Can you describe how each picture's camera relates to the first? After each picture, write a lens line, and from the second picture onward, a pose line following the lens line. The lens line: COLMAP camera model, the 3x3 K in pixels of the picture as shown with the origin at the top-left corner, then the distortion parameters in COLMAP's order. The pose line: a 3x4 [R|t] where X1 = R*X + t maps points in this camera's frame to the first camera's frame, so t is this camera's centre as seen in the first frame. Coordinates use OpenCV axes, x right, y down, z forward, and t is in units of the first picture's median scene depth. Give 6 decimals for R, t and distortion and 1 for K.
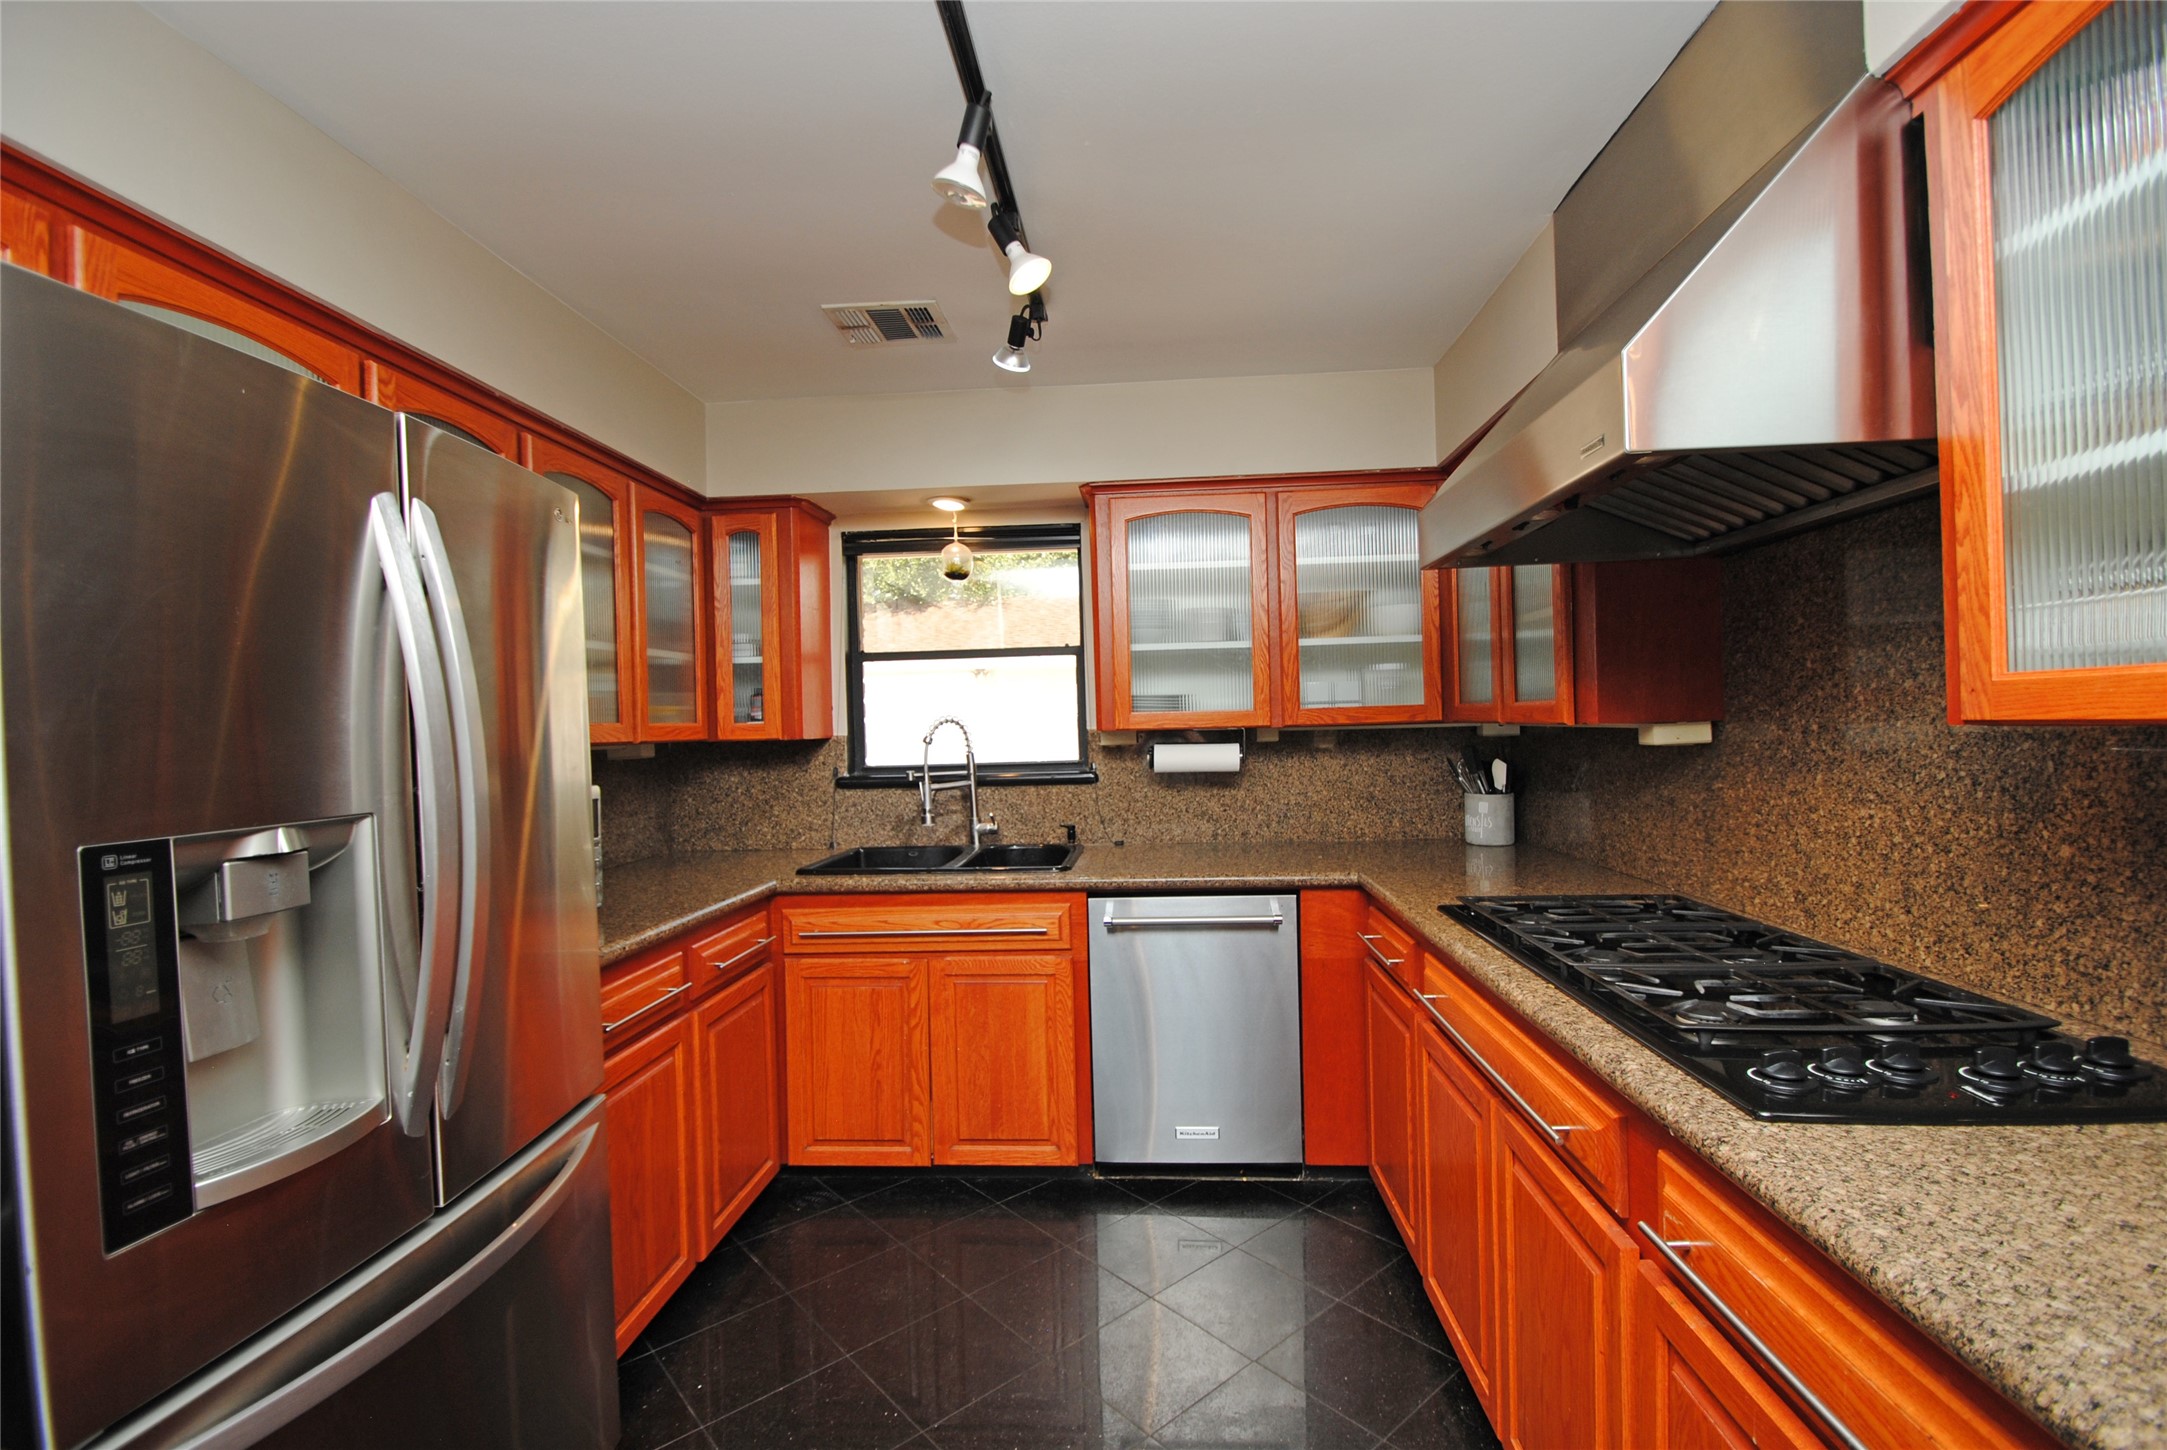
lens RADIAL K [[951.4, 0, 1098.2], [0, 951.4, 733.2], [0, 0, 1]] dist [0.010401, -0.013087]
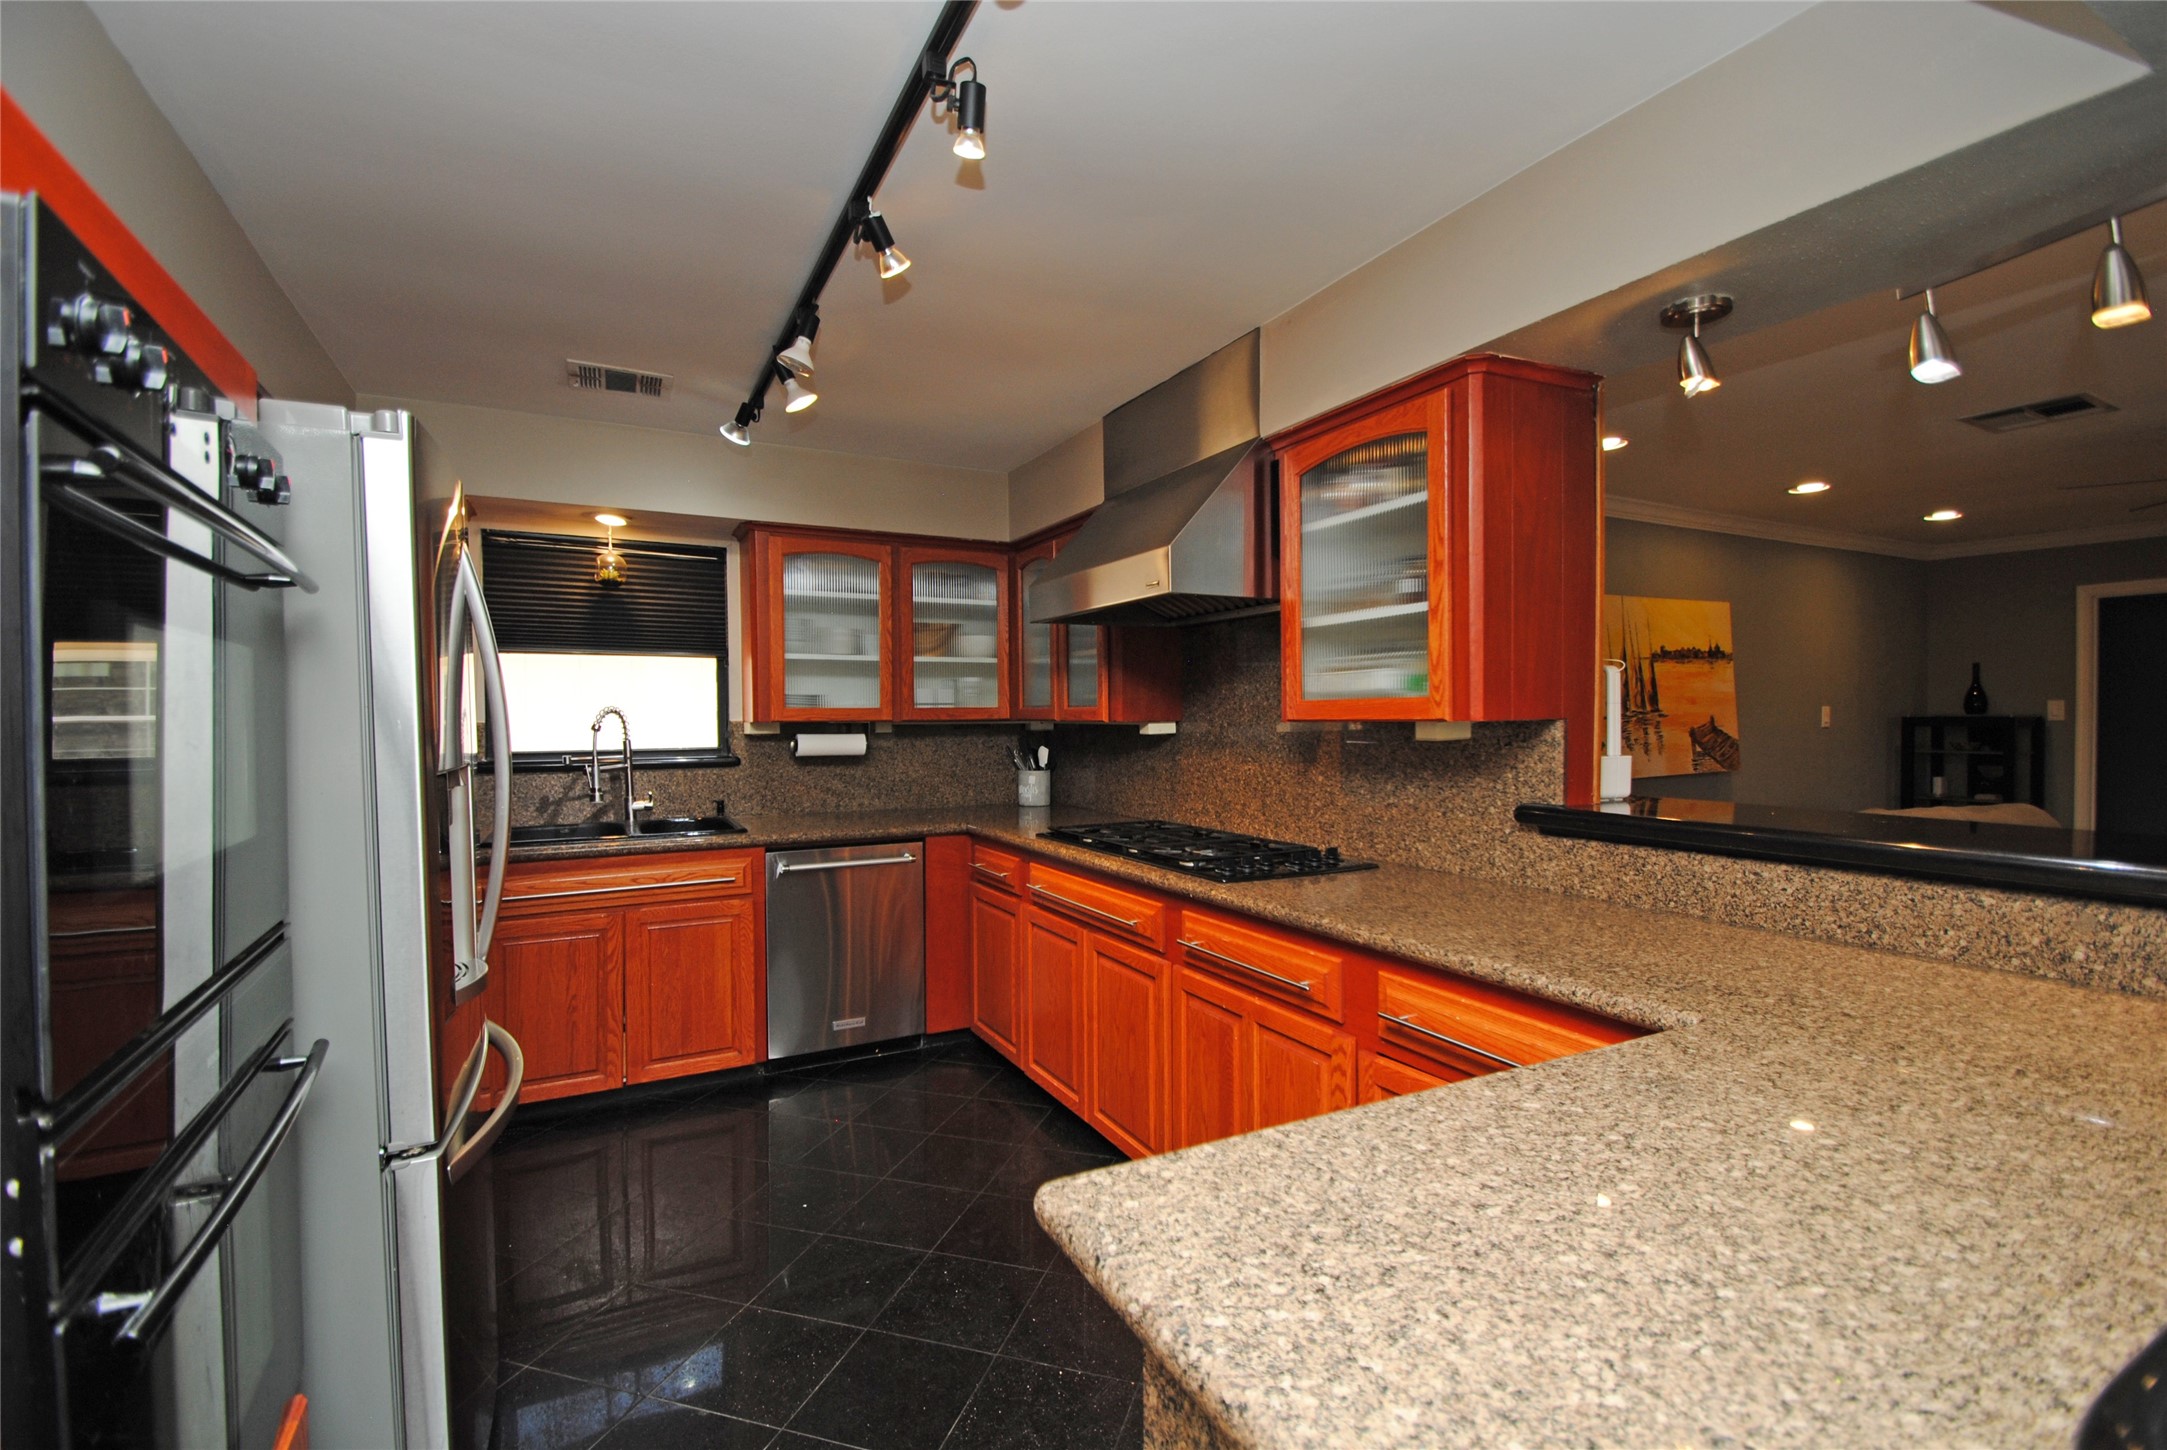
lens RADIAL K [[951.4, 0, 1102.4], [0, 951.4, 732.1], [0, 0, 1]] dist [0.010401, -0.013087]
pose [[0.848939, 0.011942, 0.528355, -0.566398], [-0.010648, 0.999928, -0.005491, 0.026324], [-0.528383, -0.000964, 0.849006, -0.595712]]
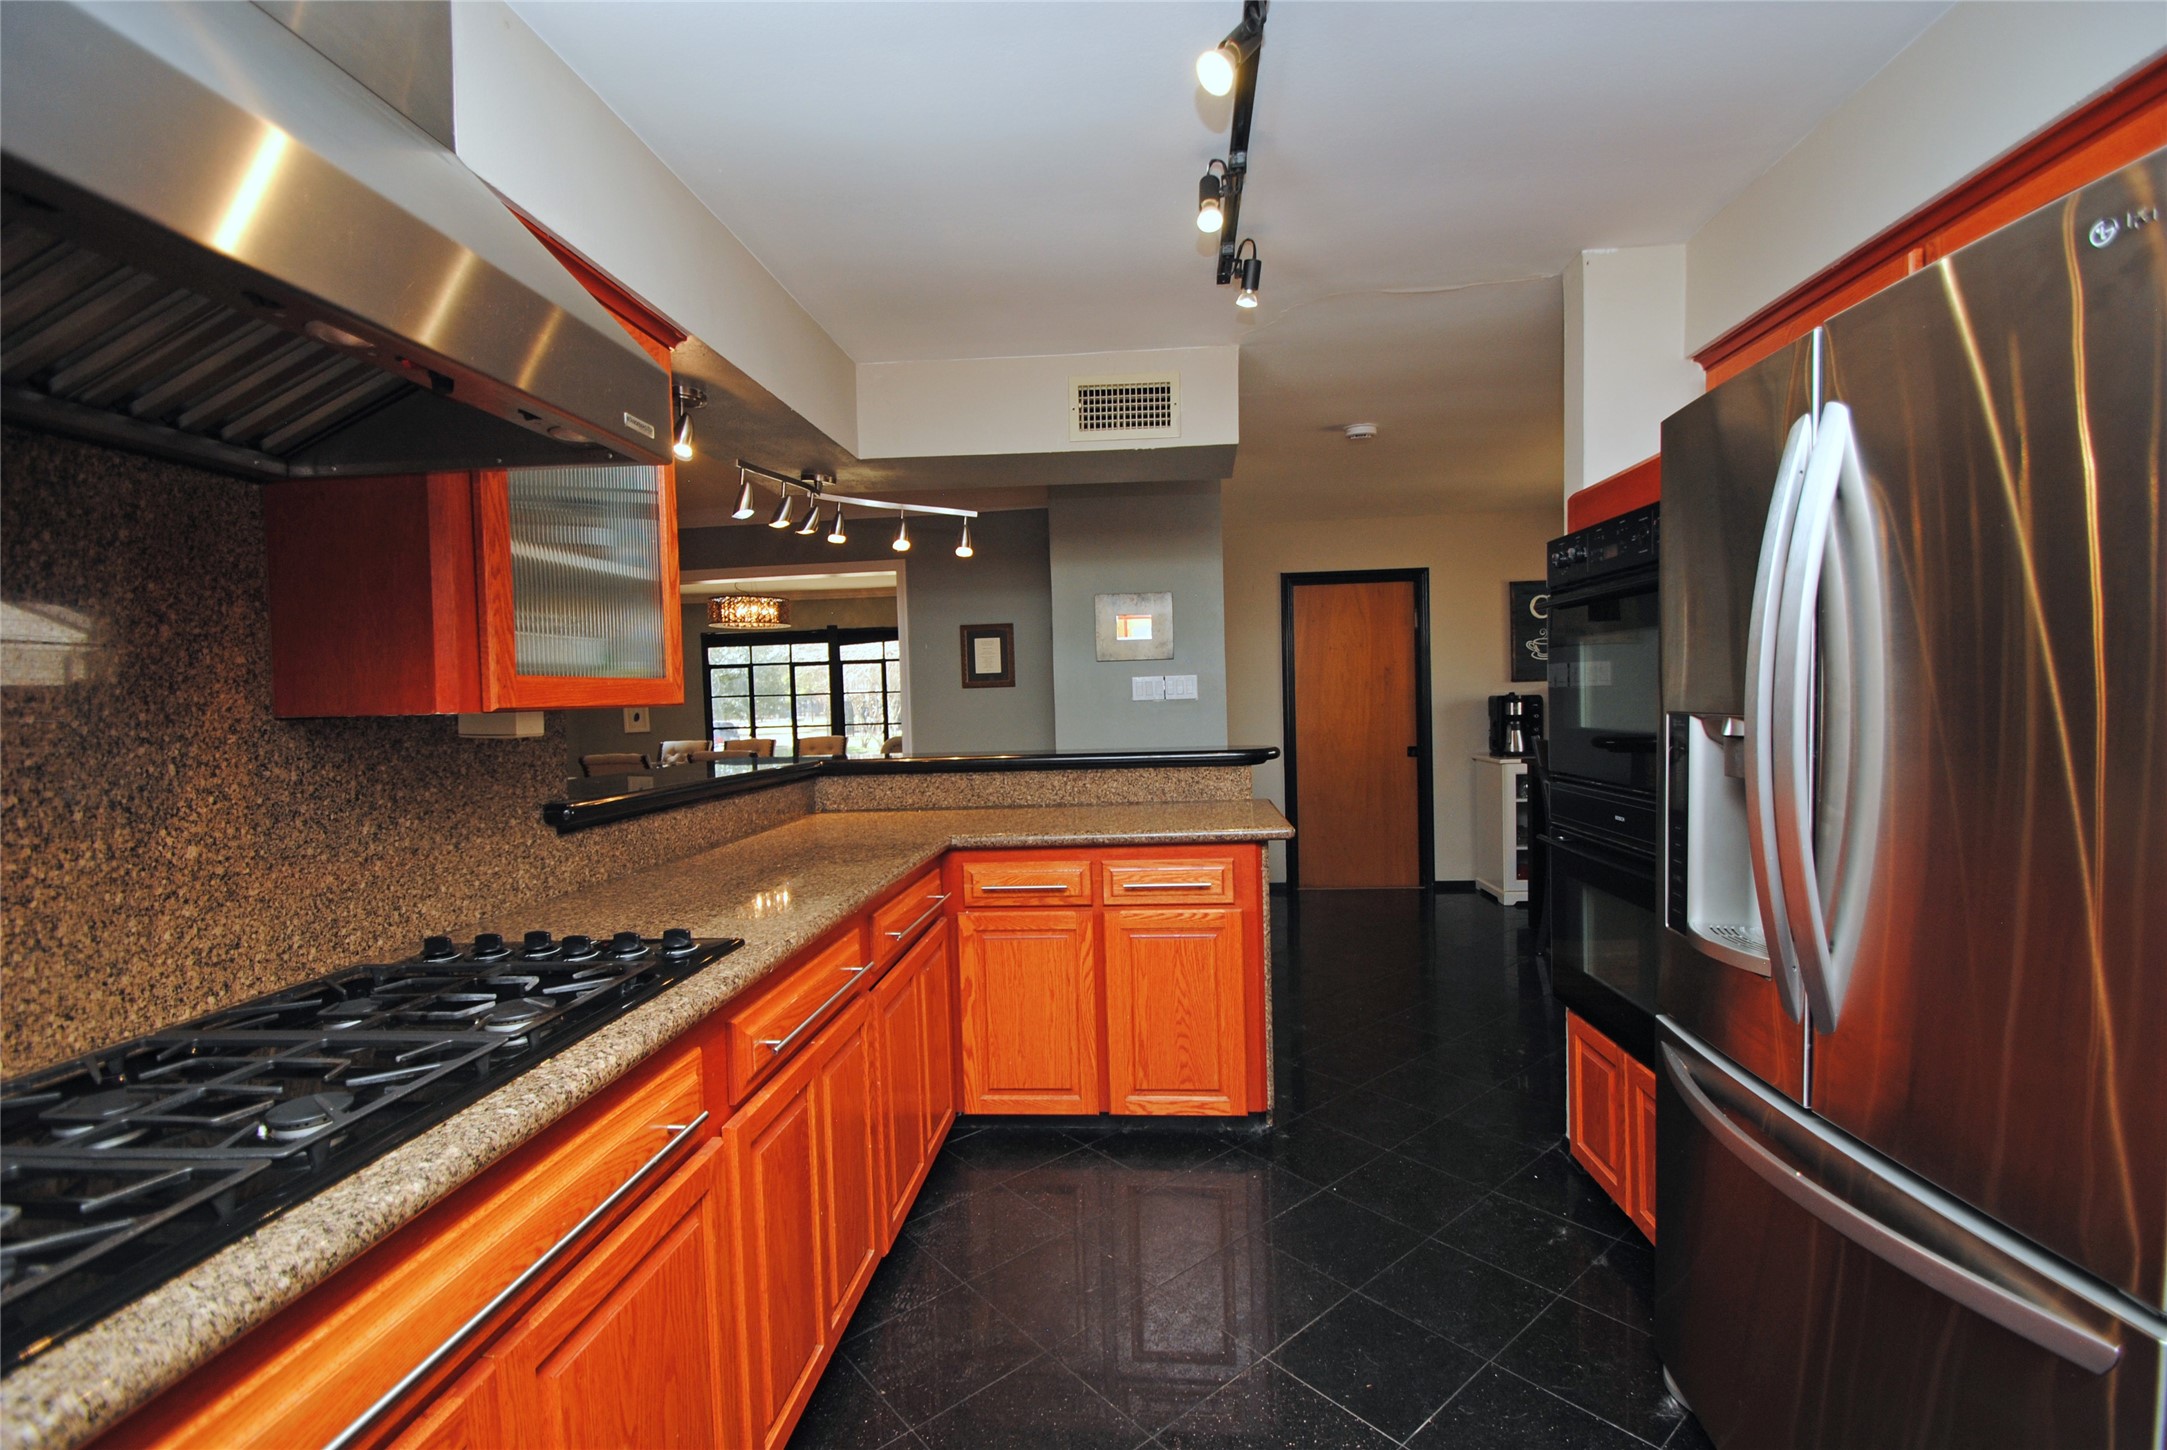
lens RADIAL K [[951.4, 0, 1079.8], [0, 951.4, 735.2], [0, 0, 1]] dist [0.010401, -0.013087]
pose [[-0.997535, 0.052147, 0.046962, 0.021562], [0.054480, 0.997271, 0.049834, 0.001561], [-0.044235, 0.052269, -0.997653, 1.701458]]
